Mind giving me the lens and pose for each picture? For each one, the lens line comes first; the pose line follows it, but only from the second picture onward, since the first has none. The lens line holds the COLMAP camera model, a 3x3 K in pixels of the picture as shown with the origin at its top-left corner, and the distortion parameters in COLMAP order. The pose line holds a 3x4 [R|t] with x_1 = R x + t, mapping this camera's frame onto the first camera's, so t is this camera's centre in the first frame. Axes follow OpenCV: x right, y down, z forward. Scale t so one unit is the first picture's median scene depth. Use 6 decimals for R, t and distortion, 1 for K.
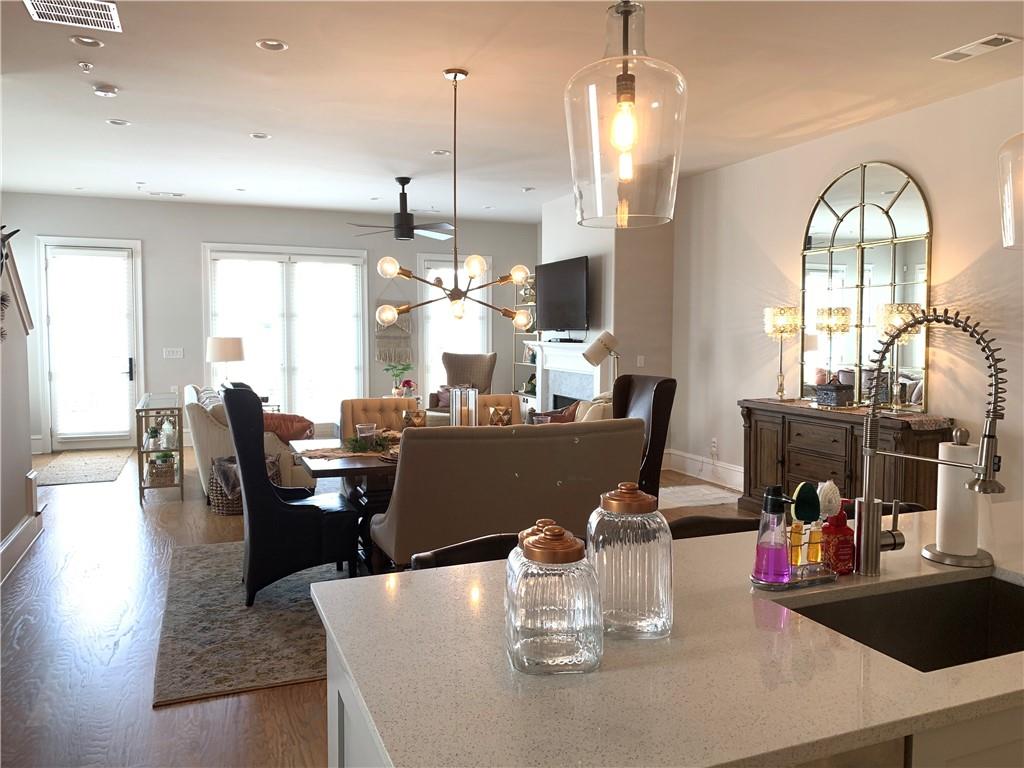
lens RADIAL K [[778.6, 0, 523.4], [0, 778.6, 382.5], [0, 0, 1]] dist [0.041238, -0.047027]
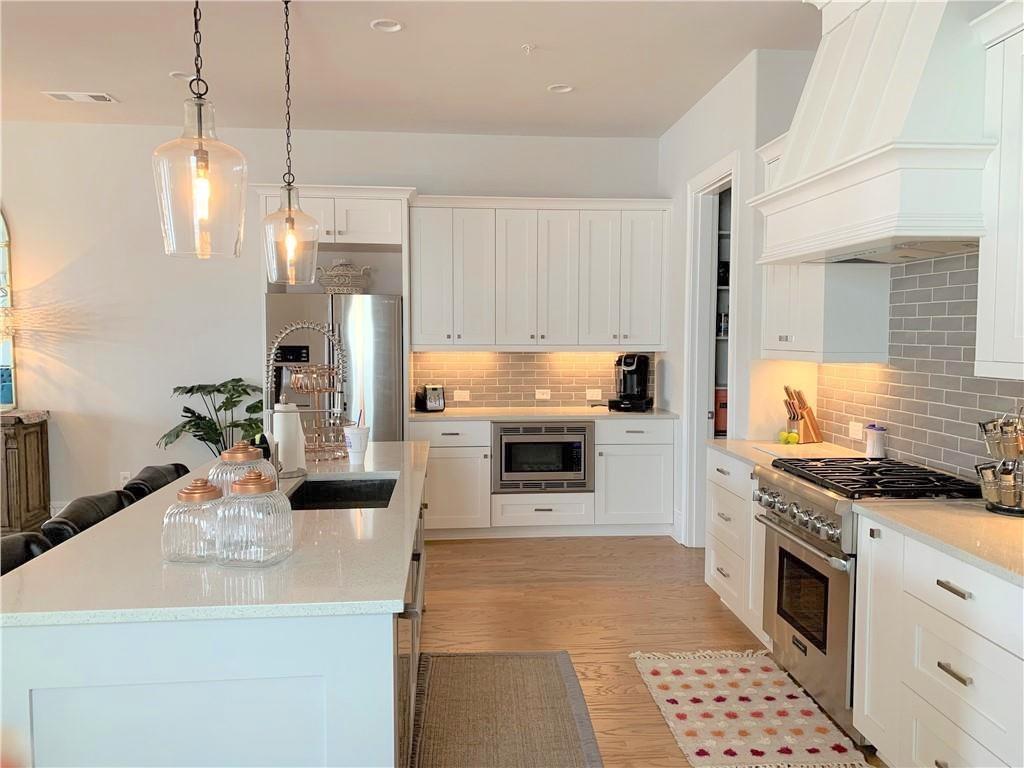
lens RADIAL K [[778.6, 0, 520.1], [0, 778.6, 378.3], [0, 0, 1]] dist [0.041238, -0.047027]
pose [[0.294632, -0.057249, 0.953894, -0.270896], [0.062201, 0.997236, 0.040638, -0.003318], [-0.953584, 0.047360, 0.297379, 0.017974]]
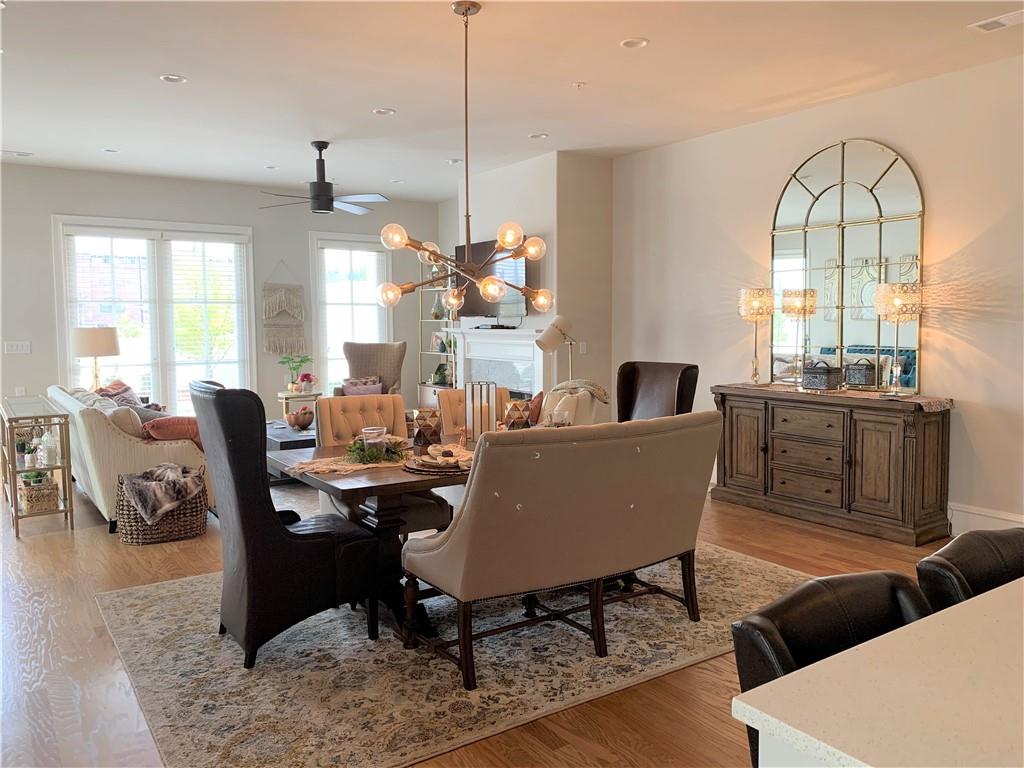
lens RADIAL K [[778.6, 0, 517.7], [0, 778.6, 378.0], [0, 0, 1]] dist [0.041238, -0.047027]
pose [[0.977295, -0.024517, 0.210461, -0.165464], [0.022829, 0.999685, 0.010448, -0.003040], [-0.210651, -0.005406, 0.977546, 0.123597]]
